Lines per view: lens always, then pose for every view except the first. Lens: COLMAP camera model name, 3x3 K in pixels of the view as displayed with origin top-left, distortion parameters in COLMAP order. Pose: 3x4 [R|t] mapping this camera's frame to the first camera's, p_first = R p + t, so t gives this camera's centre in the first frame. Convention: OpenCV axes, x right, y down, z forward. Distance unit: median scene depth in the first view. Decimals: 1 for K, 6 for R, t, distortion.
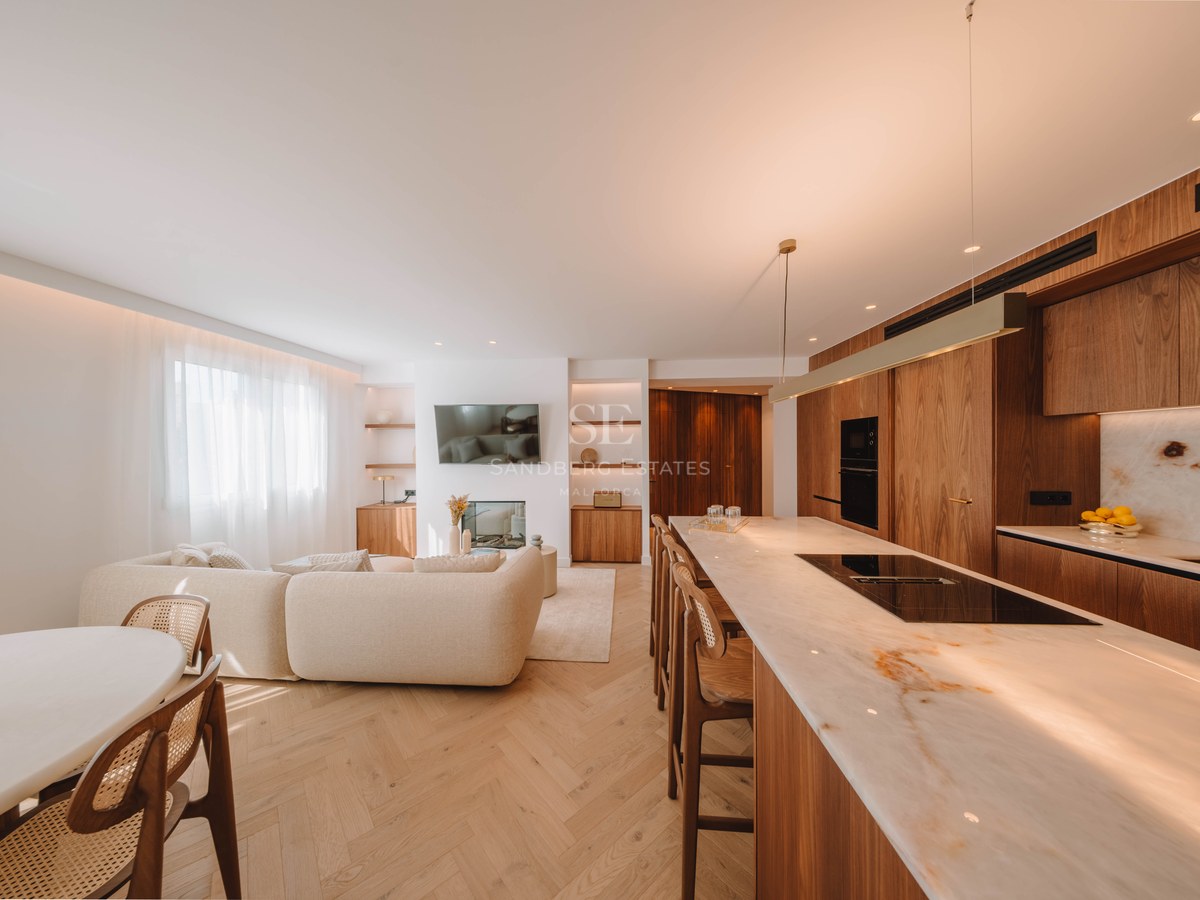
lens RADIAL K [[394.7, 0, 596.3], [0, 394.7, 450.5], [0, 0, 1]] dist [0.005915, -0.003604]
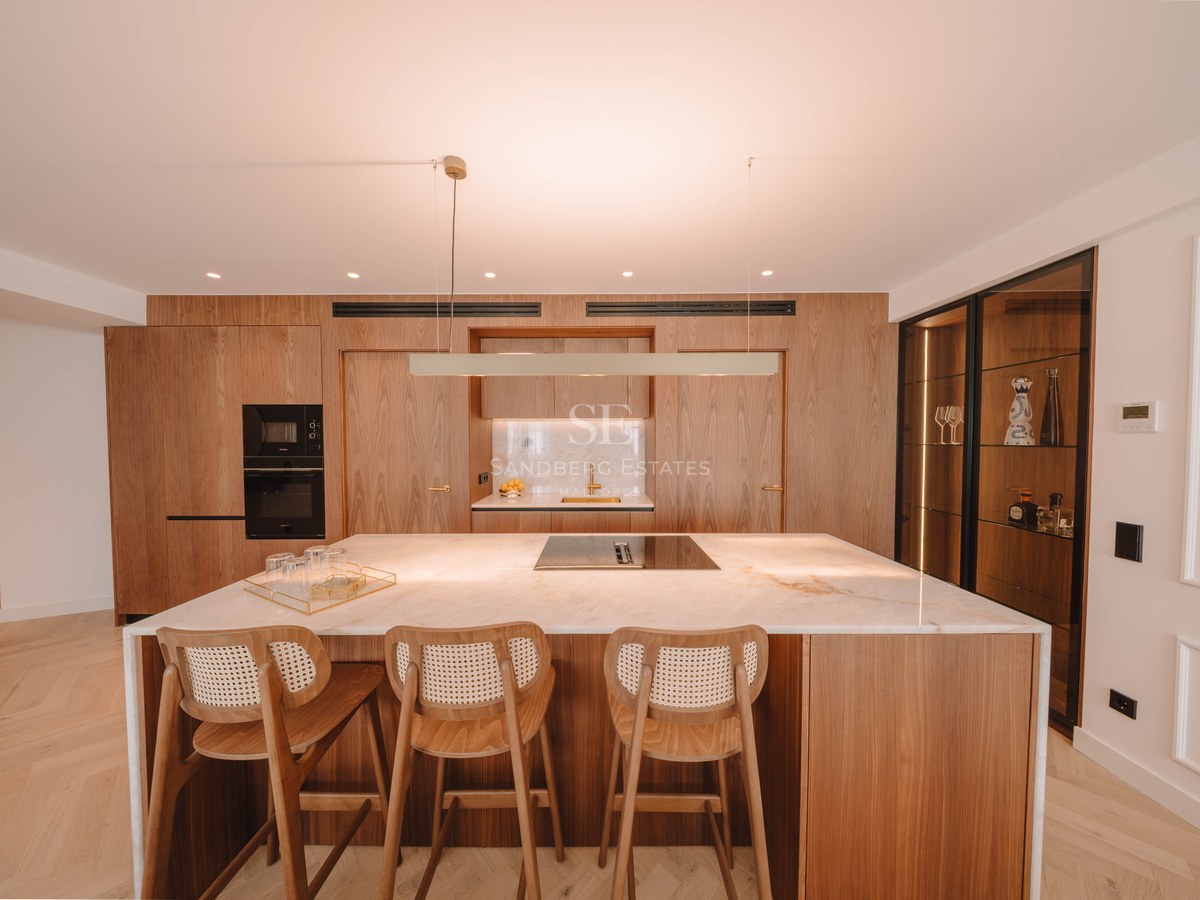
lens RADIAL K [[394.7, 0, 596.3], [0, 394.7, 450.5], [0, 0, 1]] dist [0.005915, -0.003604]
pose [[-0.062220, -0.022573, 0.997807, -0.127122], [0.008501, 0.999696, 0.023145, -0.002350], [-0.998026, 0.009922, -0.062009, 0.359282]]
